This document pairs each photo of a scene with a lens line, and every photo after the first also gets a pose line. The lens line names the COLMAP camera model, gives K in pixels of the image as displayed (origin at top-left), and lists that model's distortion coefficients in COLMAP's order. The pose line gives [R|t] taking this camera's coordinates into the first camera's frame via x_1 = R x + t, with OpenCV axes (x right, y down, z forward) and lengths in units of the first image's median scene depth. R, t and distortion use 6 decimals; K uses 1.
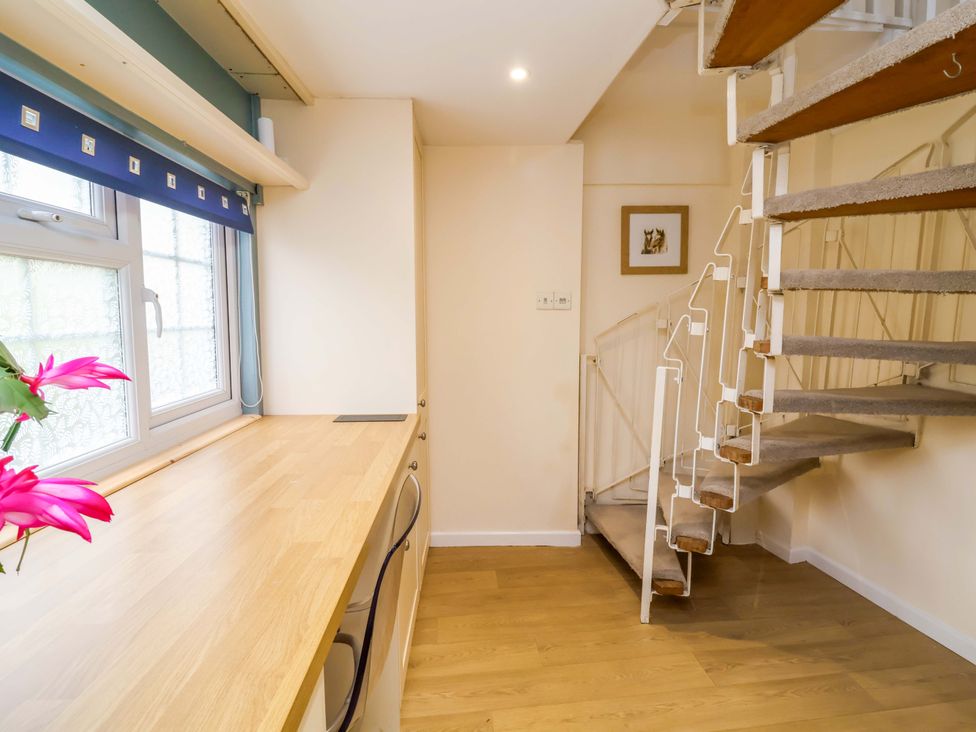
lens RADIAL K [[506.3, 0, 498.2], [0, 506.3, 358.1], [0, 0, 1]] dist [0.004038, -0.016377]
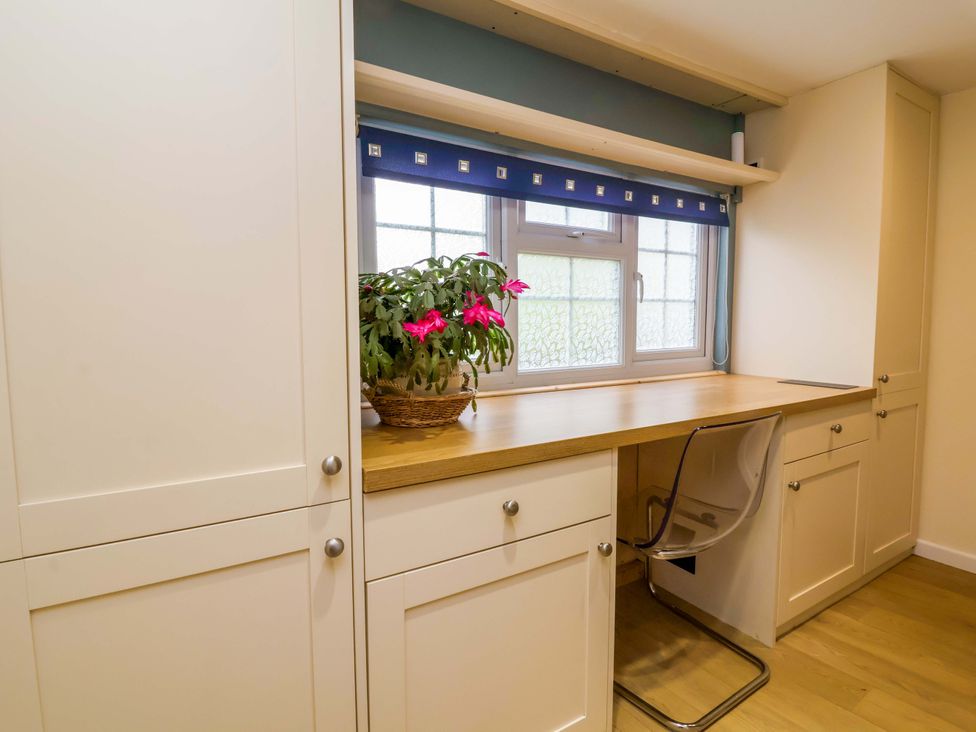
lens RADIAL K [[506.3, 0, 498.2], [0, 506.3, 358.1], [0, 0, 1]] dist [0.004038, -0.016377]
pose [[0.478381, 0.067837, -0.875528, 0.415438], [-0.073088, 0.996628, 0.037285, 0.086016], [0.875106, 0.046154, 0.481726, -0.108630]]
